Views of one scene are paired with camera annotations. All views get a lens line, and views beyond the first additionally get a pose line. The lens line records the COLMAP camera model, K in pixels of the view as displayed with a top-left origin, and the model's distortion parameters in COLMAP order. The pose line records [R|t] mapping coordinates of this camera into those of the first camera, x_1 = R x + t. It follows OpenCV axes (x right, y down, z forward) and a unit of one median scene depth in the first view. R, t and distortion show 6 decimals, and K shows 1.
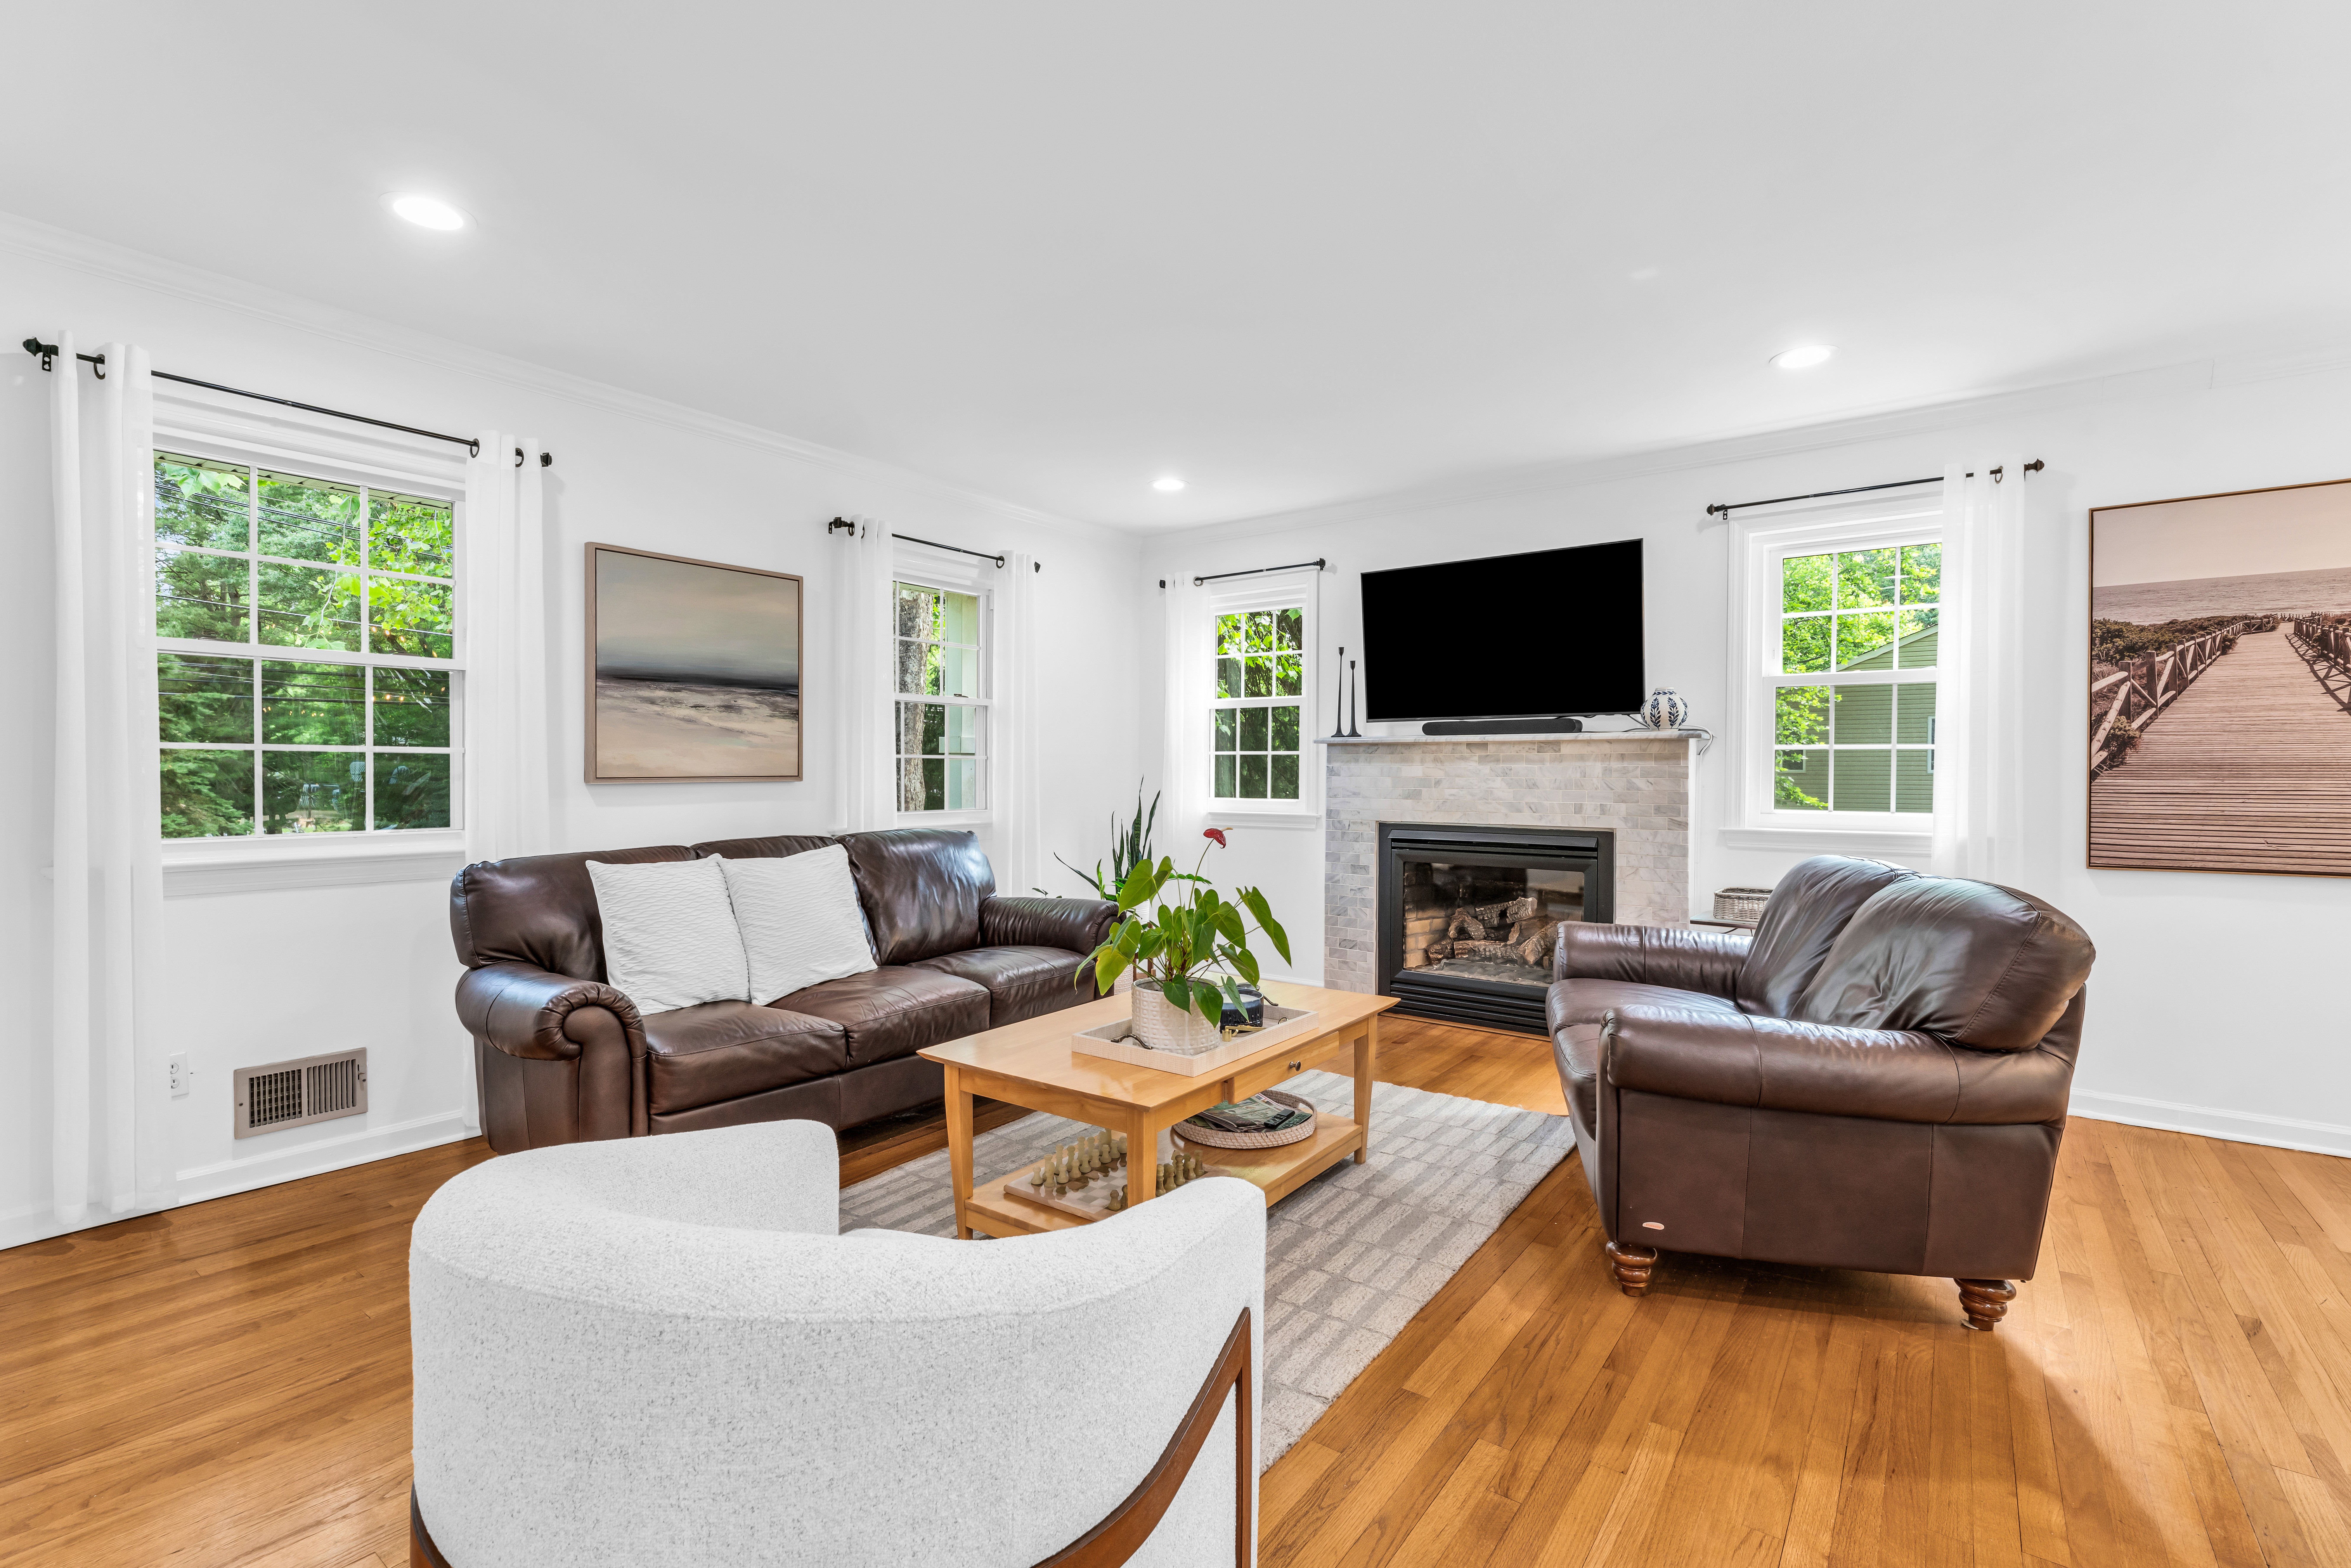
lens RADIAL K [[1057.7, 0, 1176.4], [0, 1057.7, 783.5], [0, 0, 1]] dist [0.004344, -0.000970]
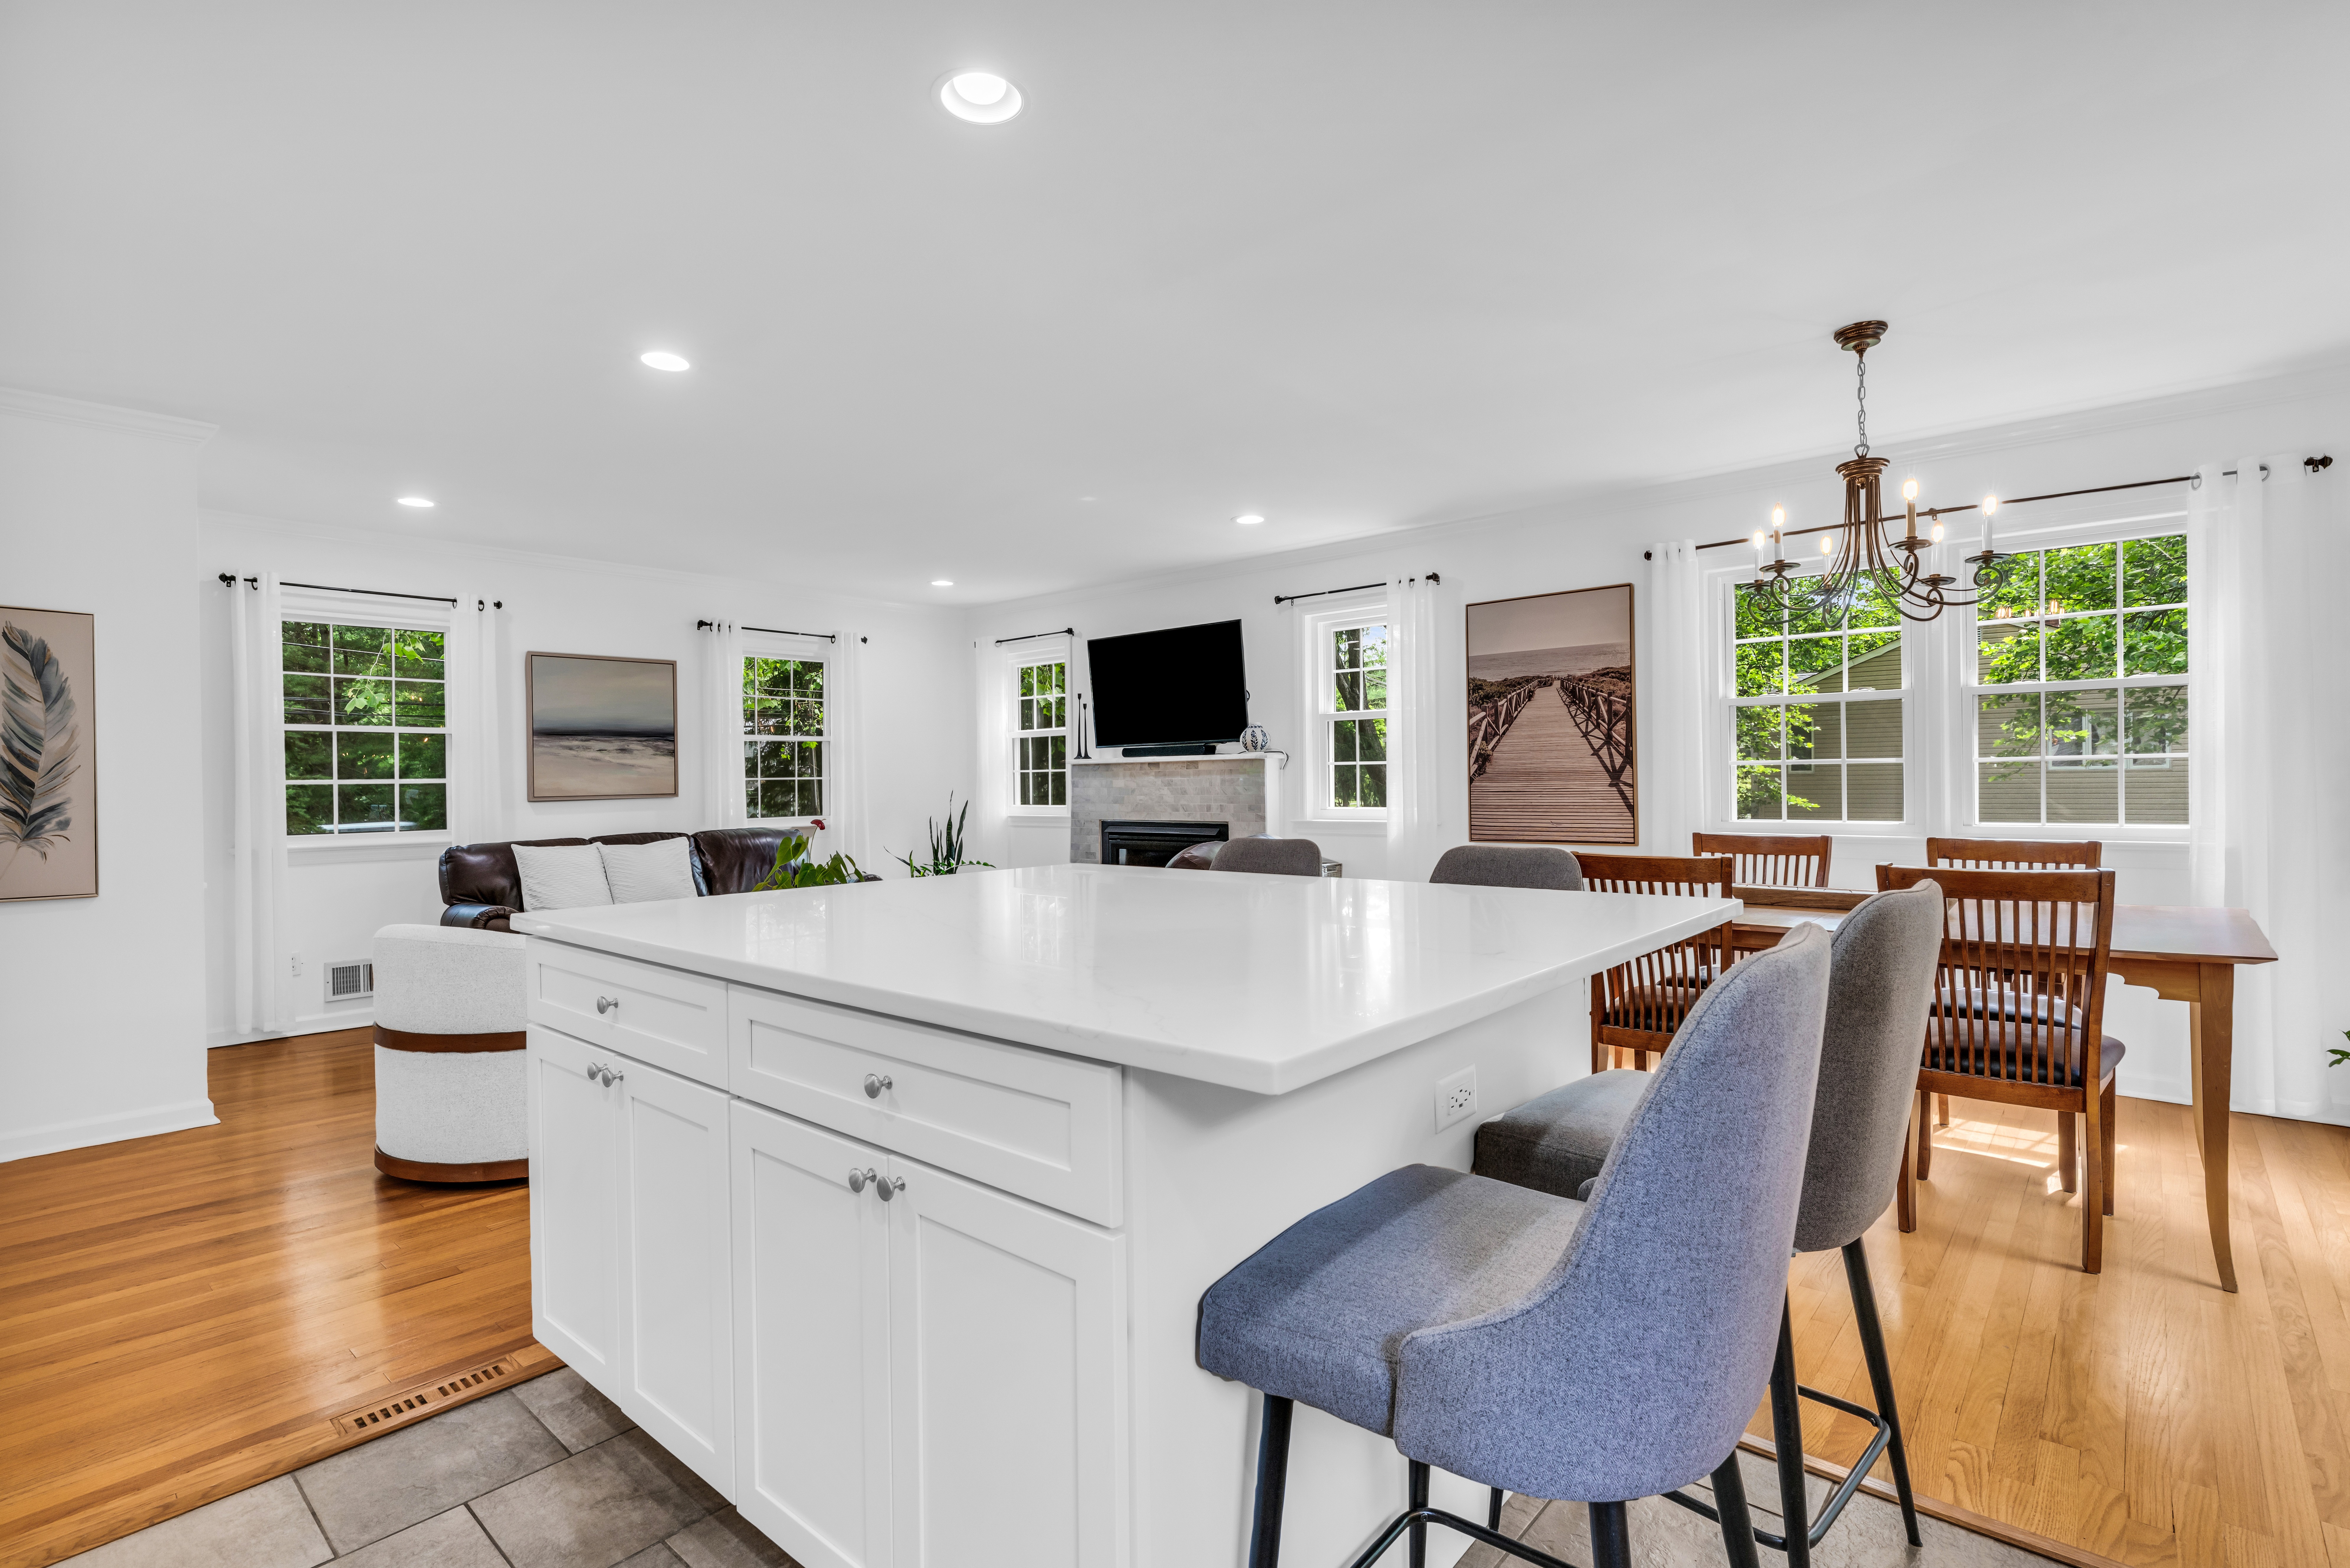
lens RADIAL K [[1120.5, 0, 1174.7], [0, 1120.5, 788.1], [0, 0, 1]] dist [0.002532, -0.003610]
pose [[0.996347, -0.015766, -0.083926, 0.496436], [0.015231, 0.999859, -0.007009, 0.006830], [0.084025, 0.005705, 0.996447, -0.540225]]
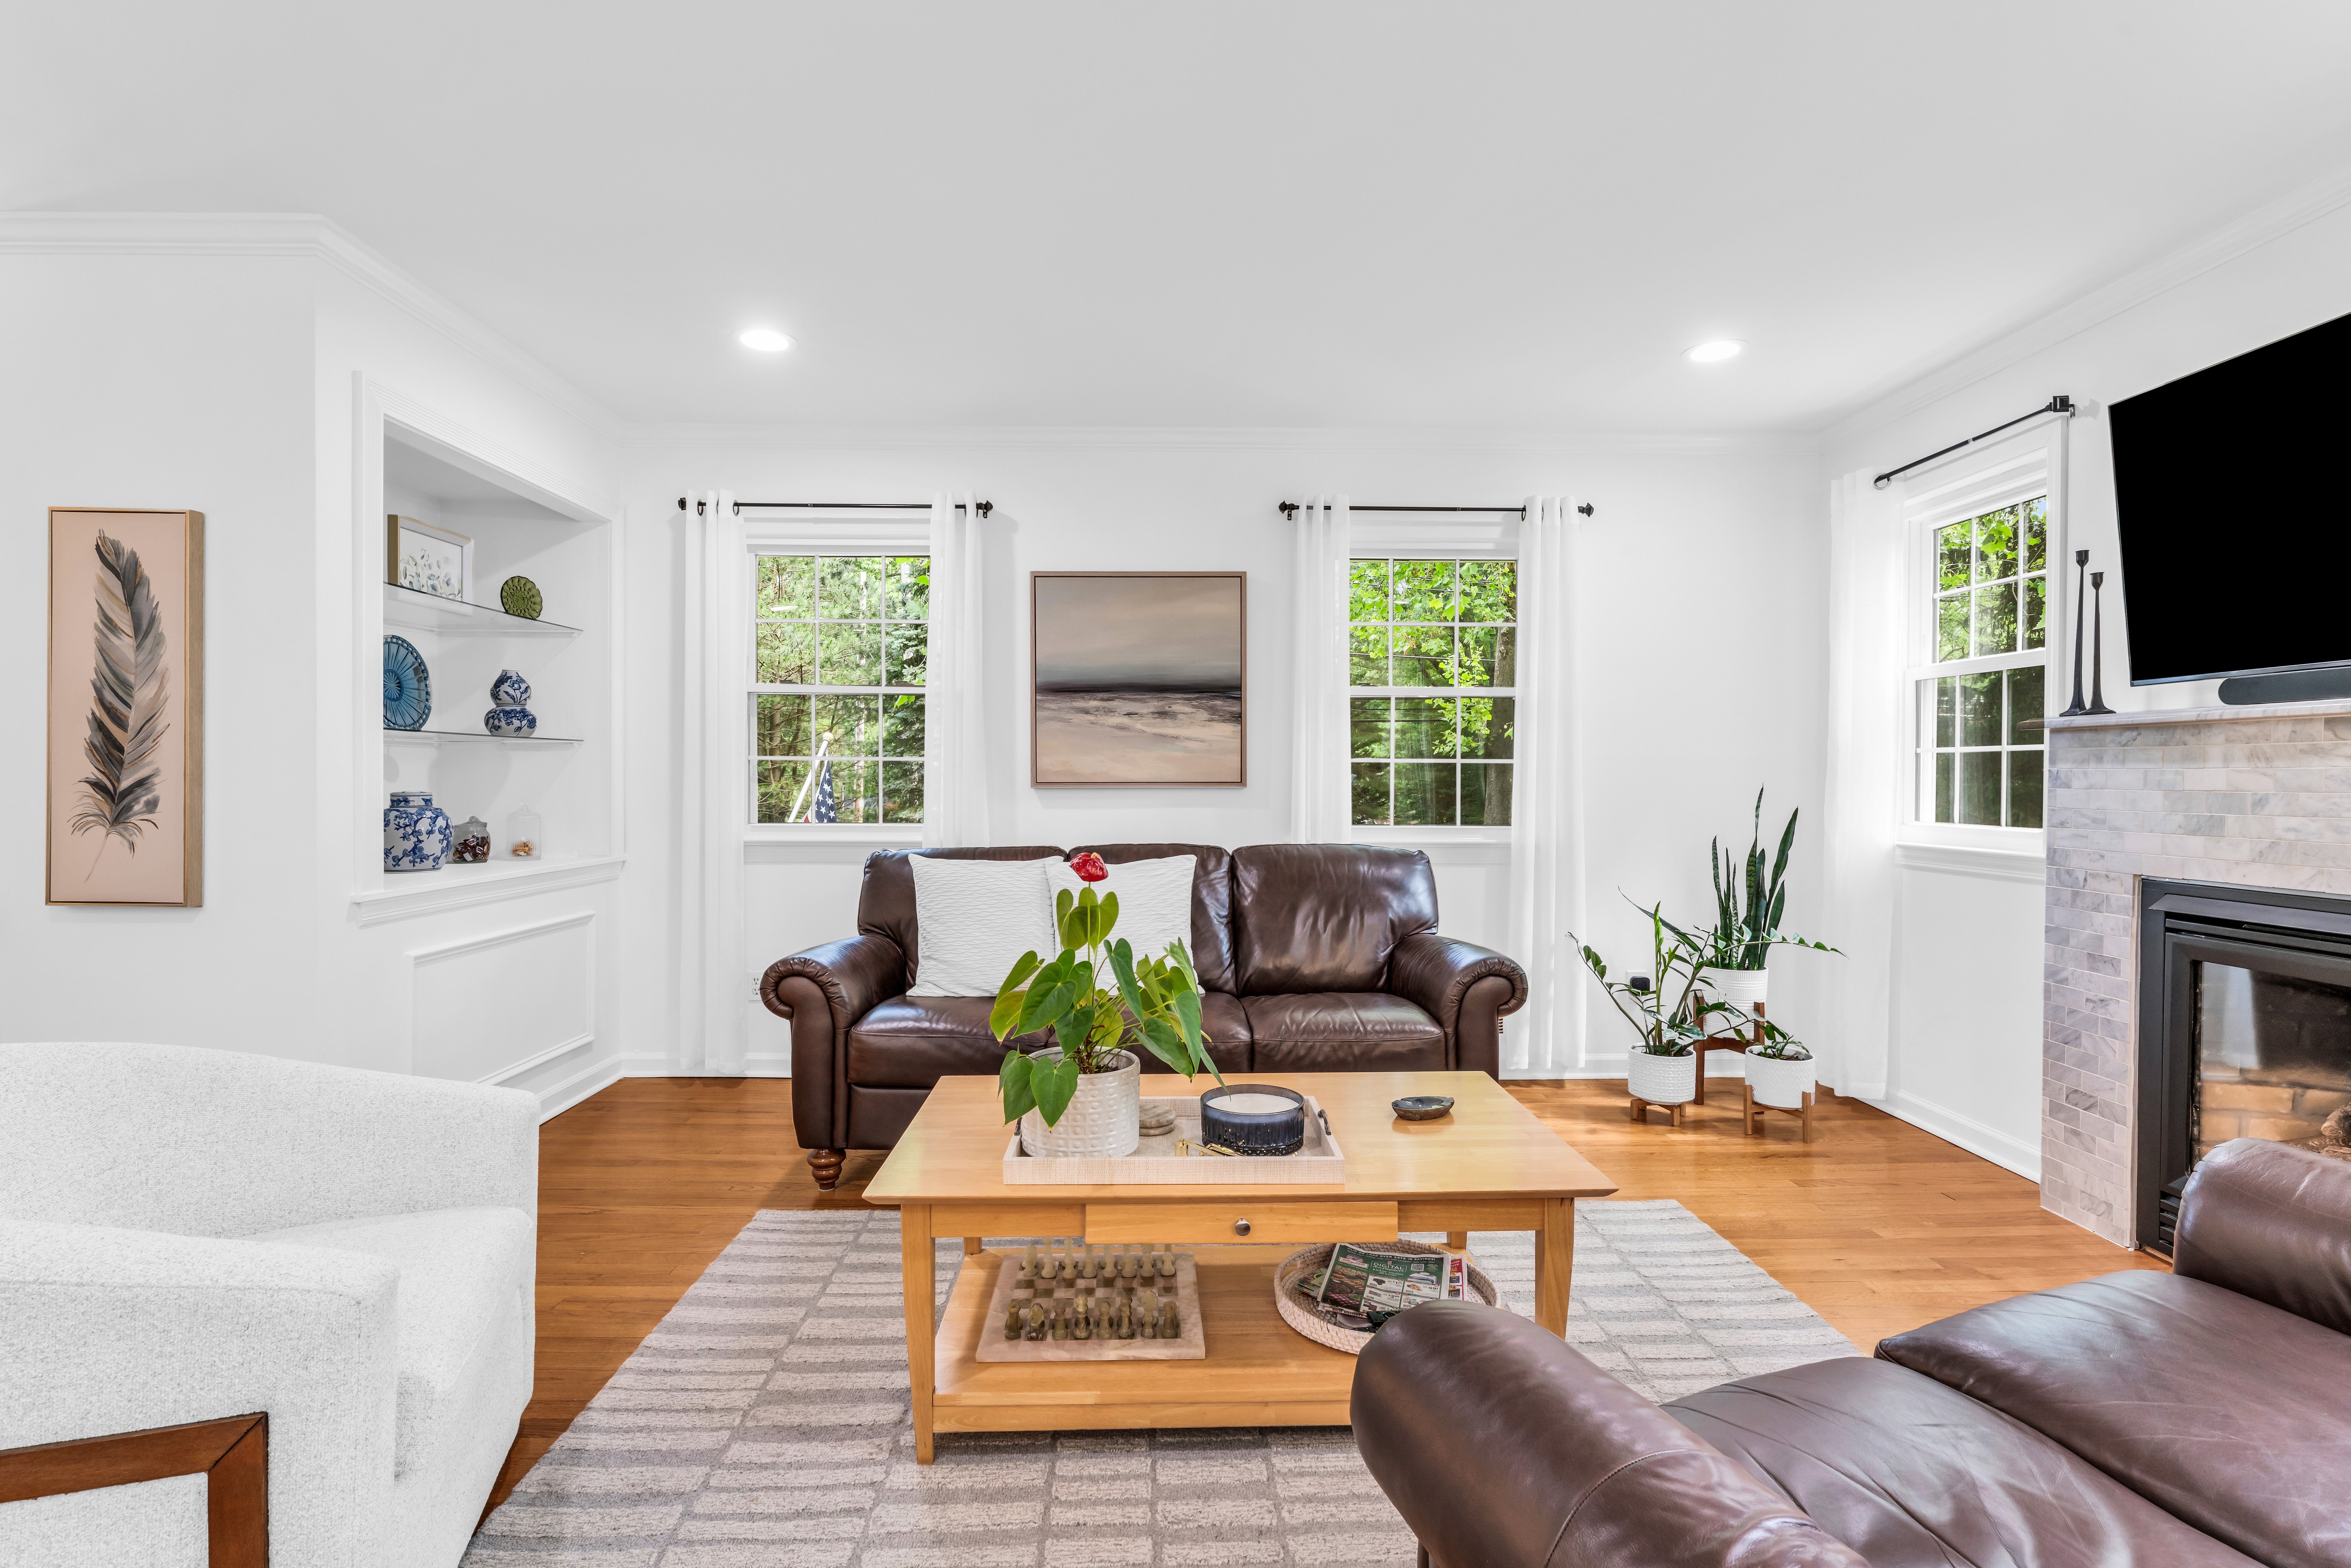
lens RADIAL K [[1120.9, 0, 1158.7], [0, 1120.9, 780.8], [0, 0, 1]] dist [0.002532, -0.003610]
pose [[0.606898, 0.002634, -0.794776, 0.406146], [-0.012942, 0.999895, -0.006569, -0.001279], [0.794675, 0.014273, 0.606868, 0.343437]]
